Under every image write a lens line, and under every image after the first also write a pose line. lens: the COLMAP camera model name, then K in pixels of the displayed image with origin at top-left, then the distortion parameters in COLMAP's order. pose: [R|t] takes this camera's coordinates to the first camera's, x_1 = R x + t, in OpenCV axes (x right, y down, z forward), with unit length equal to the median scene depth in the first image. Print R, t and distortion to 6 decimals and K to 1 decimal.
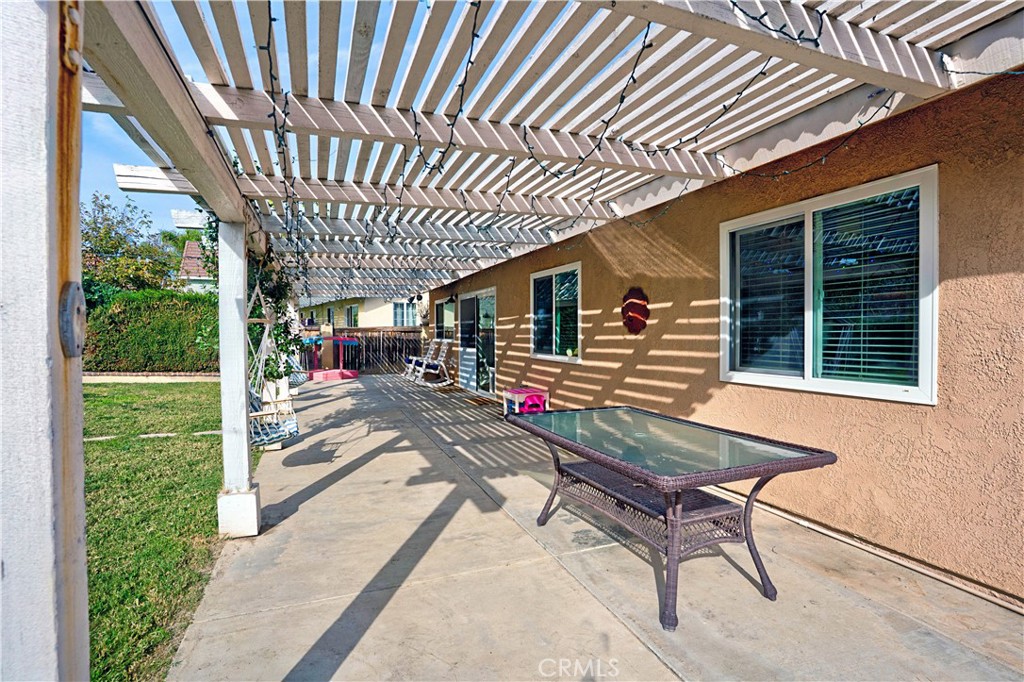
lens RADIAL K [[501.5, 0, 512.0], [0, 501.5, 341.0], [0, 0, 1]] dist [-0.063591, 0.024874]
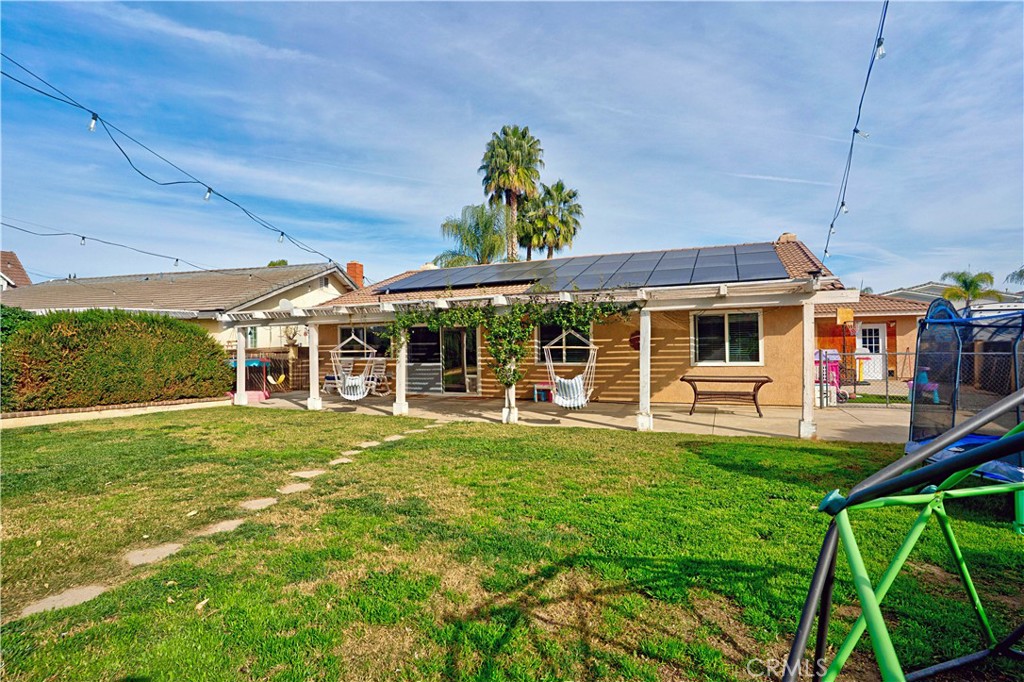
lens RADIAL K [[501.5, 0, 512.0], [0, 501.5, 341.0], [0, 0, 1]] dist [-0.063591, 0.024874]
pose [[0.703774, -0.006723, 0.710392, -2.353043], [0.026879, 0.999491, -0.017170, -0.042240], [-0.709915, 0.031179, 0.703597, -0.287738]]
